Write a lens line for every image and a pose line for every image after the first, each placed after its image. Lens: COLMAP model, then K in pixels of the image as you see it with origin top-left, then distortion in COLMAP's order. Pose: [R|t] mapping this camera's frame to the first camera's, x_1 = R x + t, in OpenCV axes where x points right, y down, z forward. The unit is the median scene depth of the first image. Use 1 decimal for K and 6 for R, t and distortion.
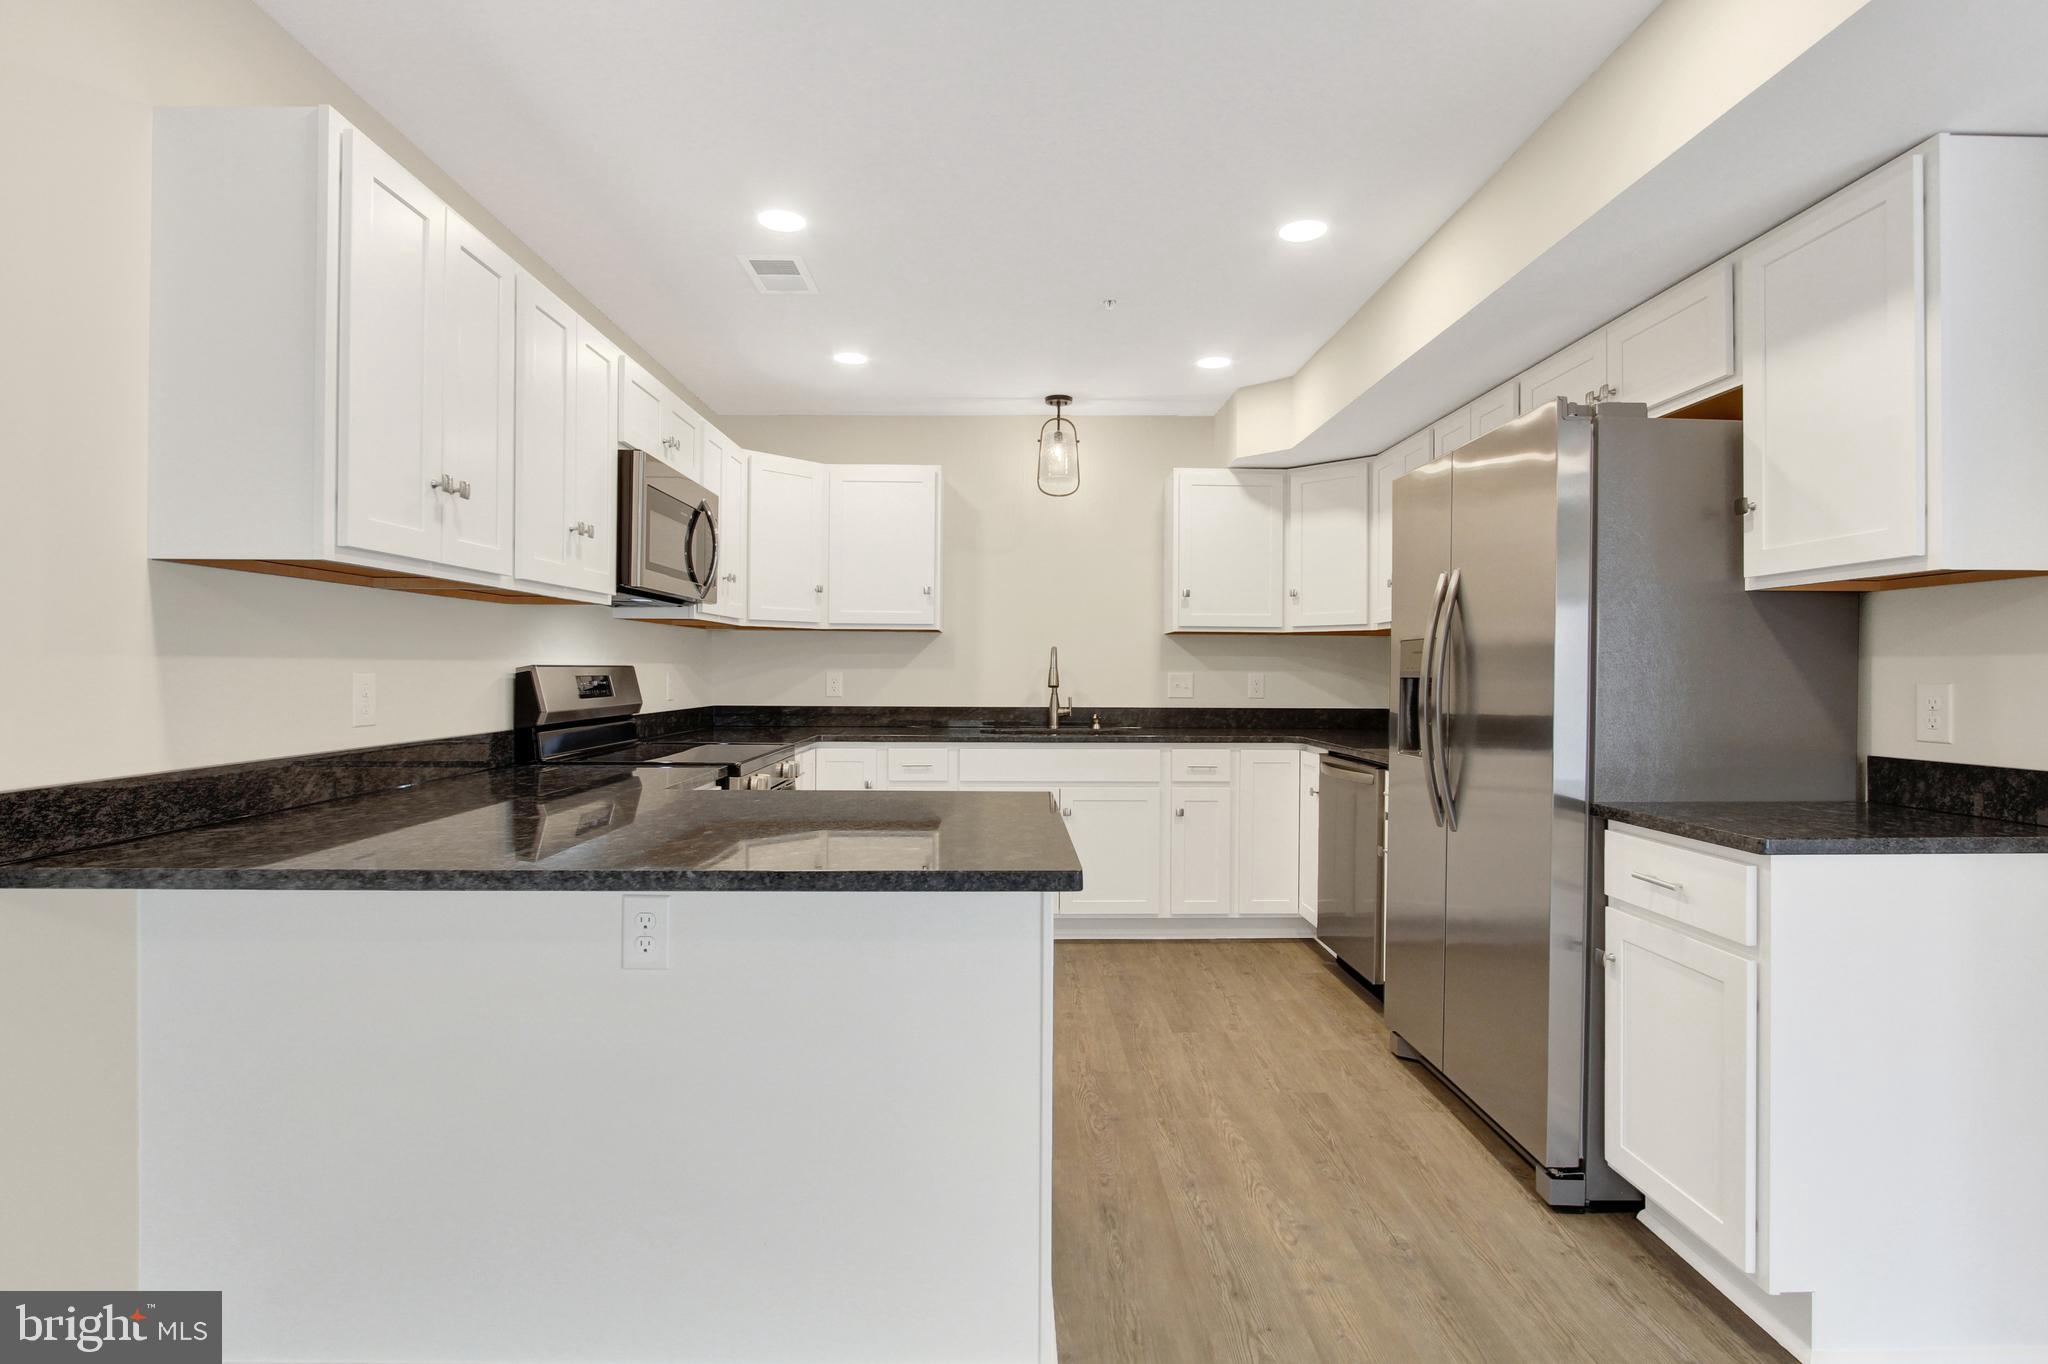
lens RADIAL K [[987.8, 0, 1022.6], [0, 987.8, 674.9], [0, 0, 1]] dist [-0.020301, 0.004621]
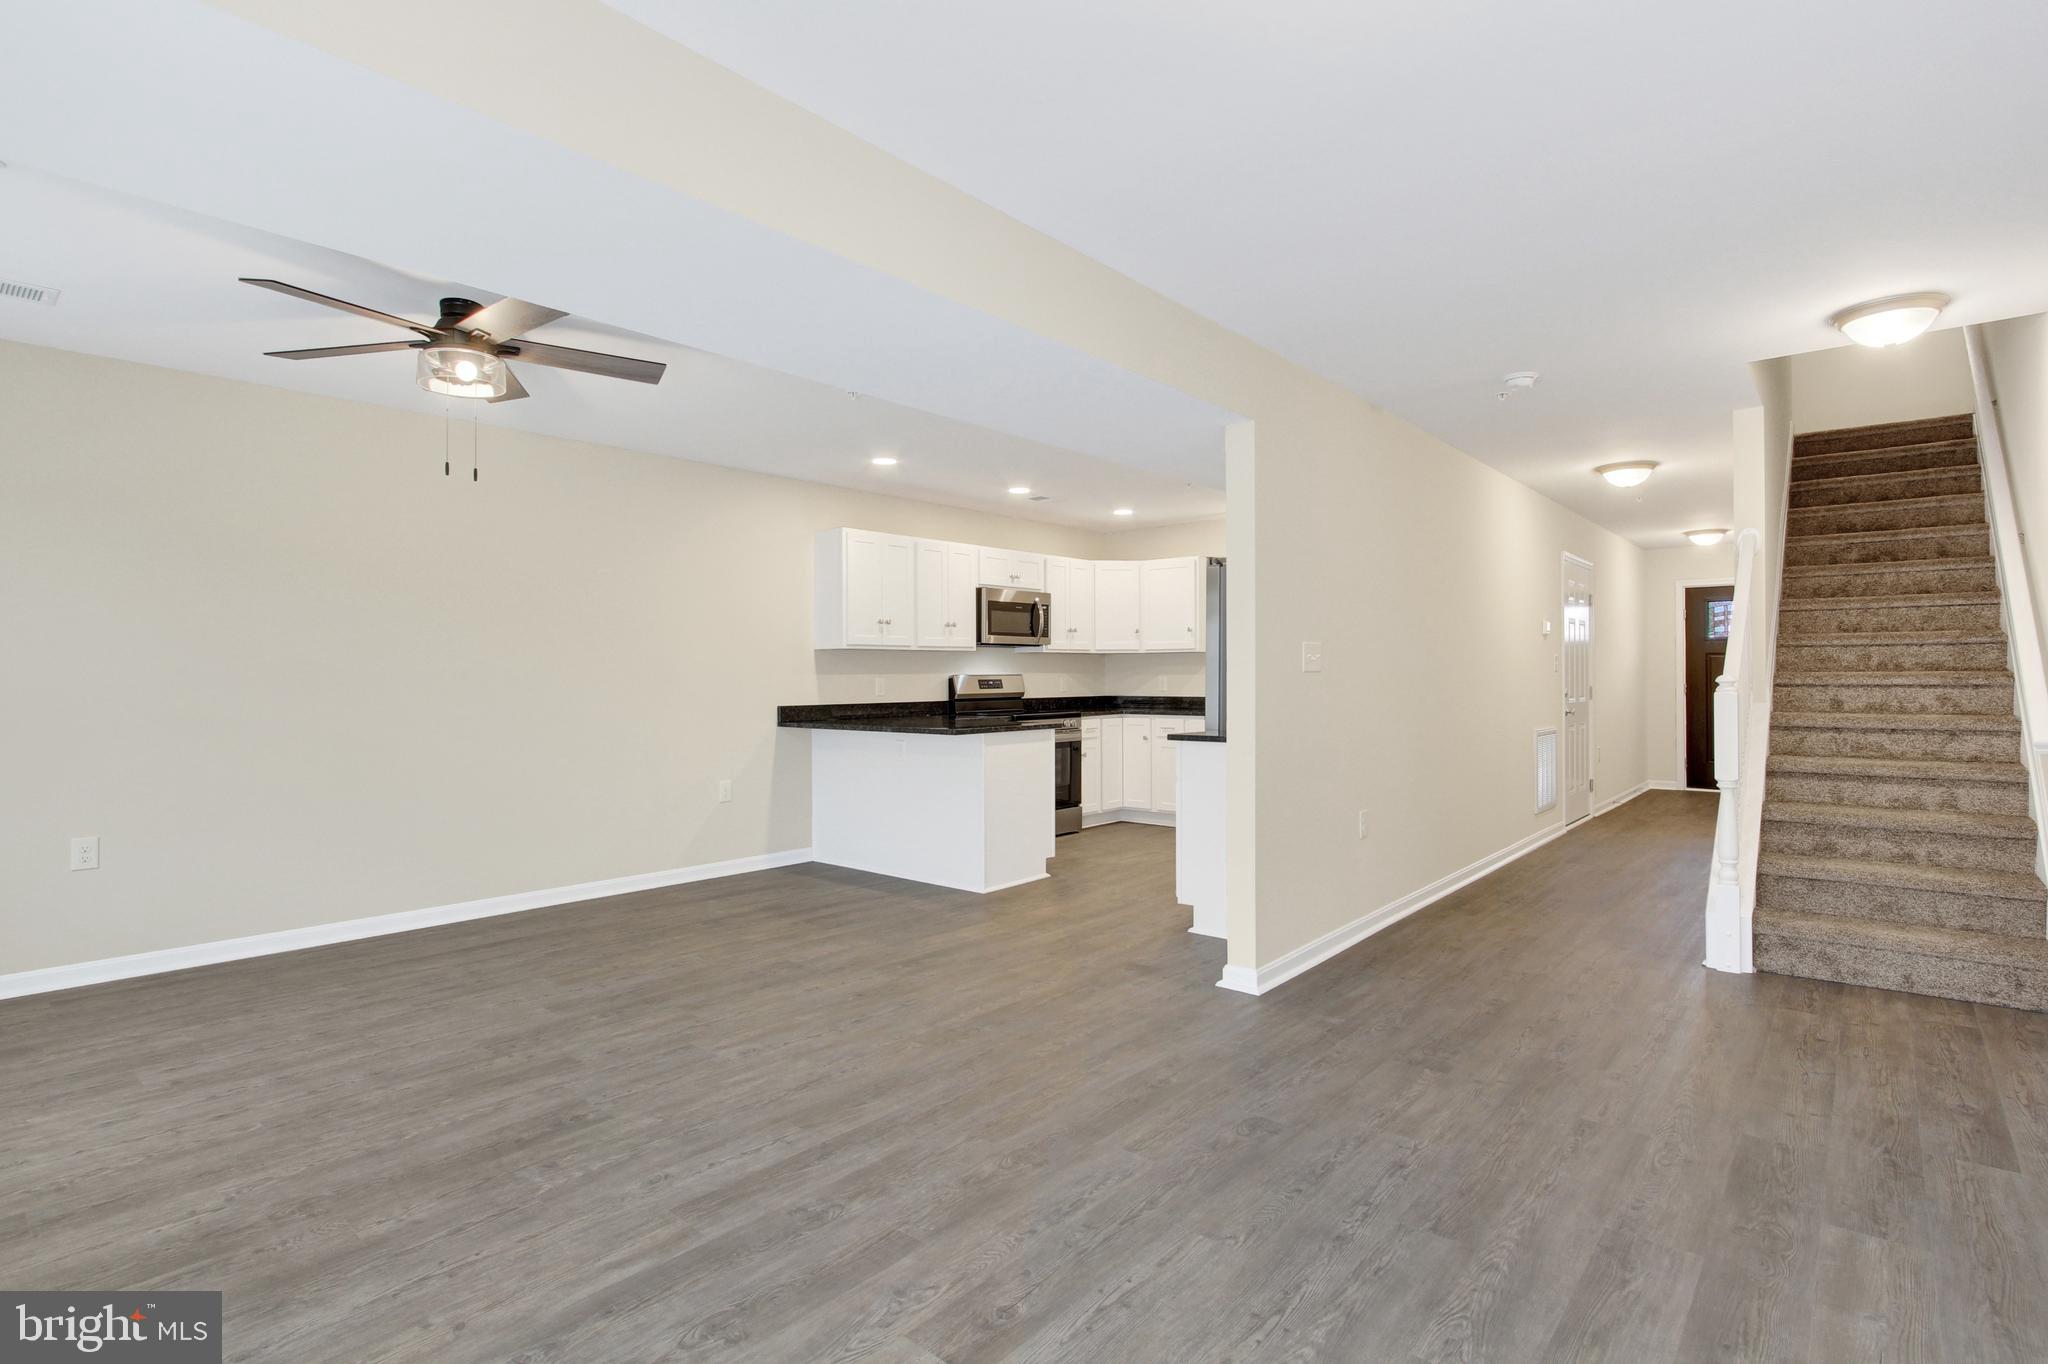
lens RADIAL K [[987.8, 0, 1018.3], [0, 987.8, 680.3], [0, 0, 1]] dist [-0.020301, 0.004621]
pose [[0.745255, -0.006515, -0.666748, 1.283629], [0.006611, 0.999975, -0.002381, 0.009351], [0.666747, -0.002633, 0.745280, -0.761214]]
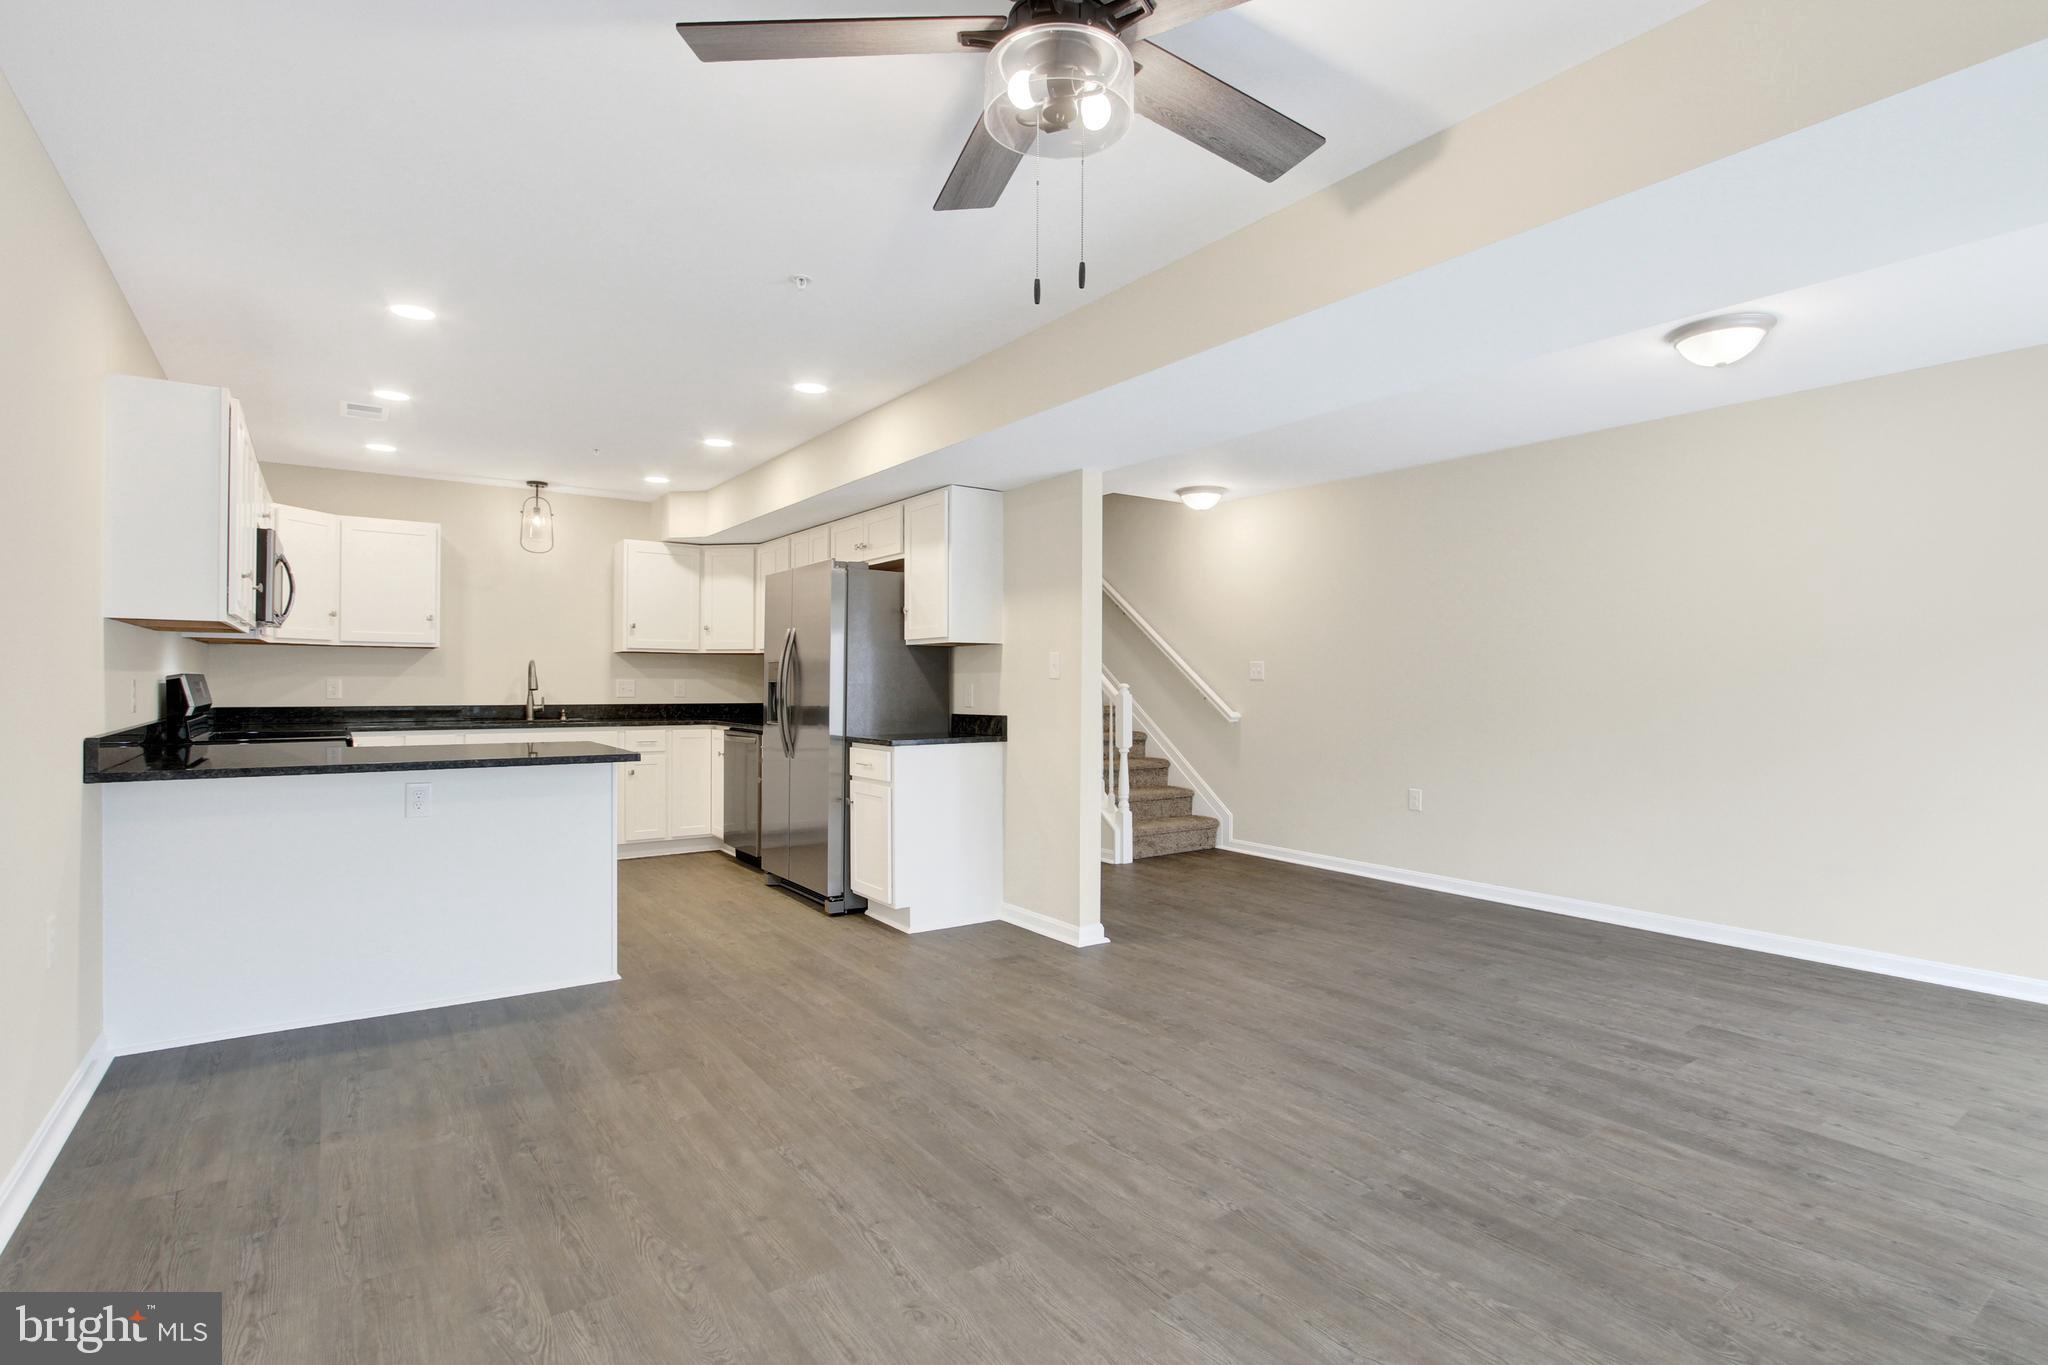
lens RADIAL K [[987.8, 0, 1017.9], [0, 987.8, 686.2], [0, 0, 1]] dist [-0.020301, 0.004621]
pose [[0.831576, -0.003100, 0.555402, -0.264787], [0.001232, 0.999992, 0.003736, 0.004035], [-0.555409, -0.002423, 0.831574, -0.825775]]
